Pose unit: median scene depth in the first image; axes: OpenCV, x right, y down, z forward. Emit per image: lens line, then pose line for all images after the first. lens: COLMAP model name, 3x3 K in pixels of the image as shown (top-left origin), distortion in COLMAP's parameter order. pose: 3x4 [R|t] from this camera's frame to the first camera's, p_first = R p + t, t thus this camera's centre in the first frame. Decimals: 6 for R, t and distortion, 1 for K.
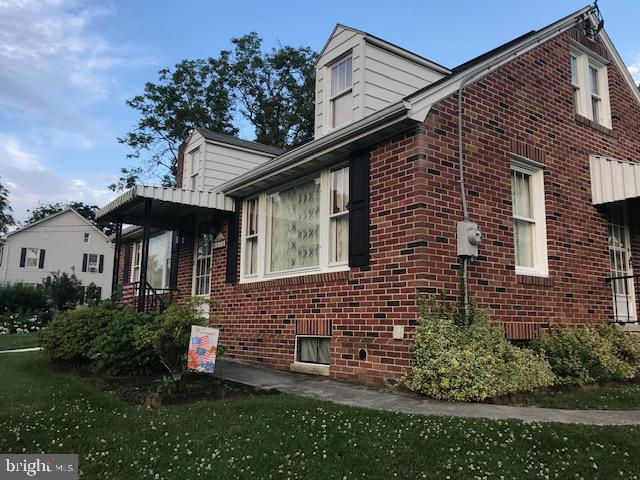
lens RADIAL K [[524.5, 0, 320.0], [0, 524.5, 240.0], [0, 0, 1]] dist [0.034332, -0.005357]
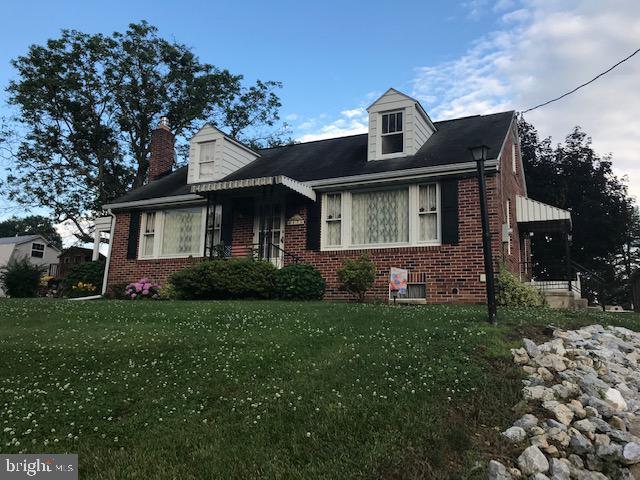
lens RADIAL K [[531.4, 0, 320.0], [0, 531.4, 240.0], [0, 0, 1]] dist [0.014190, -0.008463]
pose [[0.888988, 0.087450, 0.449503, -1.104865], [-0.088752, 0.995887, -0.018222, 0.108024], [-0.449248, -0.023695, 0.893093, -0.414376]]
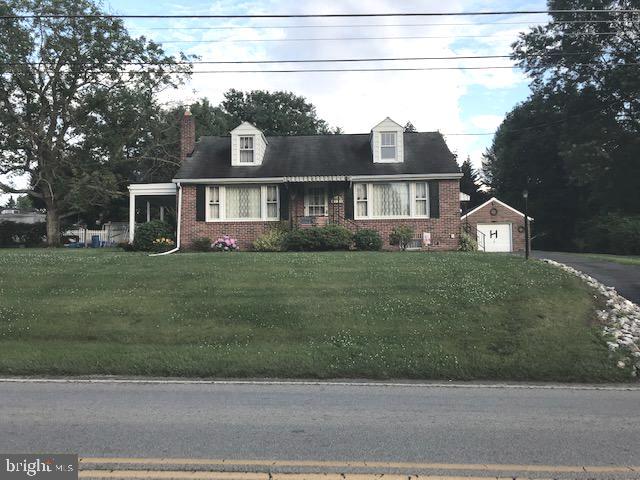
lens RADIAL K [[528.7, 0, 320.0], [0, 528.7, 240.0], [0, 0, 1]] dist [0.090294, -0.002284]
pose [[0.618254, 0.025243, 0.785573, -2.876582], [-0.106614, 0.992940, 0.052000, 0.091475], [-0.778714, -0.115902, 0.616580, -0.490954]]
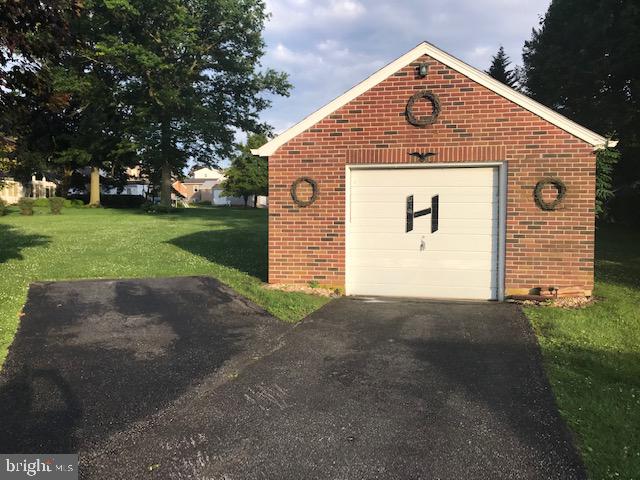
lens RADIAL K [[531.4, 0, 320.0], [0, 531.4, 240.0], [0, 0, 1]] dist [0.014190, -0.008463]
pose [[0.715224, -0.045229, 0.697430, 1.874085], [-0.098422, 0.981441, 0.164580, 0.005211], [-0.691931, -0.186354, 0.697498, 0.922303]]
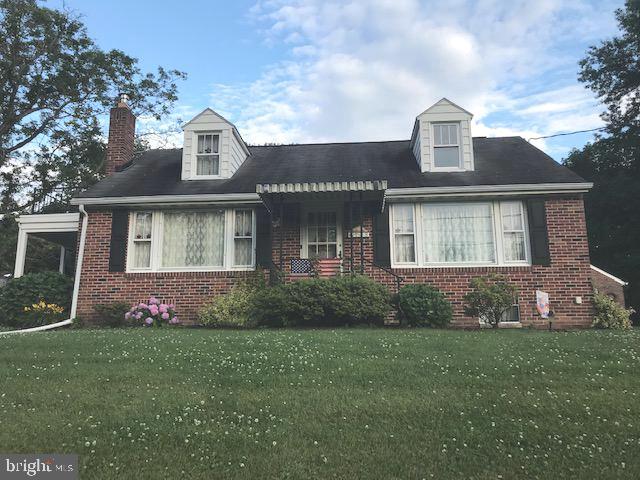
lens RADIAL K [[524.5, 0, 320.0], [0, 524.5, 240.0], [0, 0, 1]] dist [0.034332, -0.005357]
pose [[0.653047, 0.130044, 0.746068, -1.685778], [-0.107861, 0.991075, -0.078338, 0.182301], [-0.749597, -0.029313, 0.661245, 0.374566]]
